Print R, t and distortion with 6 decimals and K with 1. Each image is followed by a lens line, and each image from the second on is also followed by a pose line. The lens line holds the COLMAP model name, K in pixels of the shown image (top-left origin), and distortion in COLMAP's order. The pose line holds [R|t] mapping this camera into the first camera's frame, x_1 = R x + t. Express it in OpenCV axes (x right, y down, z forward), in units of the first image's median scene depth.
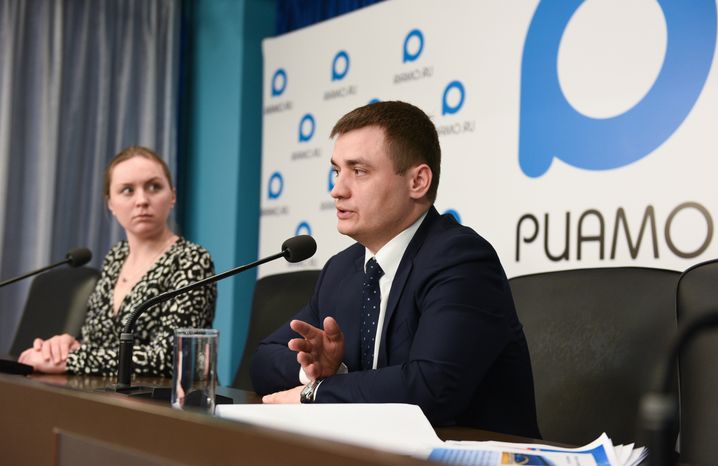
lens RADIAL K [[1038.1, 0, 335.8], [0, 1038.1, 233.7], [0, 0, 1]] dist [-0.016935, 0.014358]
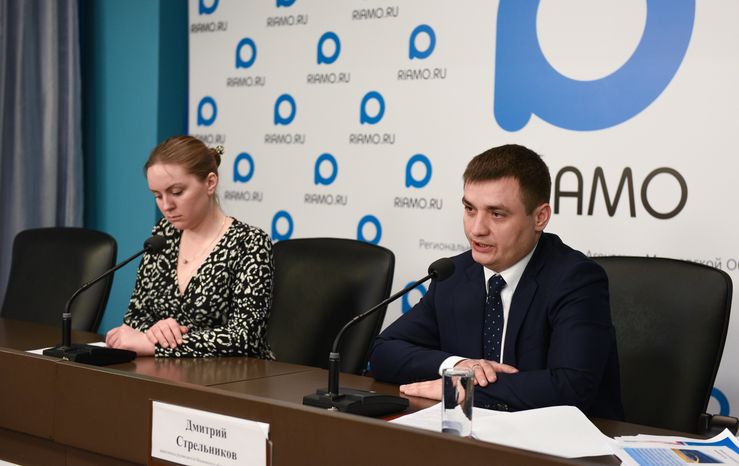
lens RADIAL K [[1246.5, 0, 368.1], [0, 1246.5, 212.3], [0, 0, 1]] dist [0.013446, 0.105650]
pose [[0.978555, -0.013174, 0.205565, -0.286988], [-0.008057, 0.994741, 0.102104, -0.137935], [-0.205829, -0.101570, 0.973303, -0.272576]]
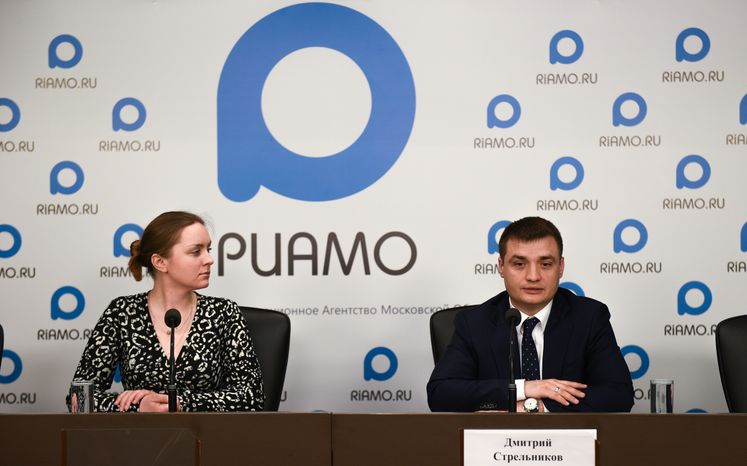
lens RADIAL K [[1396.0, 0, 385.2], [0, 1396.0, 233.1], [0, 0, 1]] dist [0.053841, 0.009193]
pose [[0.632909, -0.029272, 0.773673, -1.224846], [-0.027238, 0.997825, 0.060034, -0.159154], [-0.773747, -0.059069, 0.630734, -0.117649]]
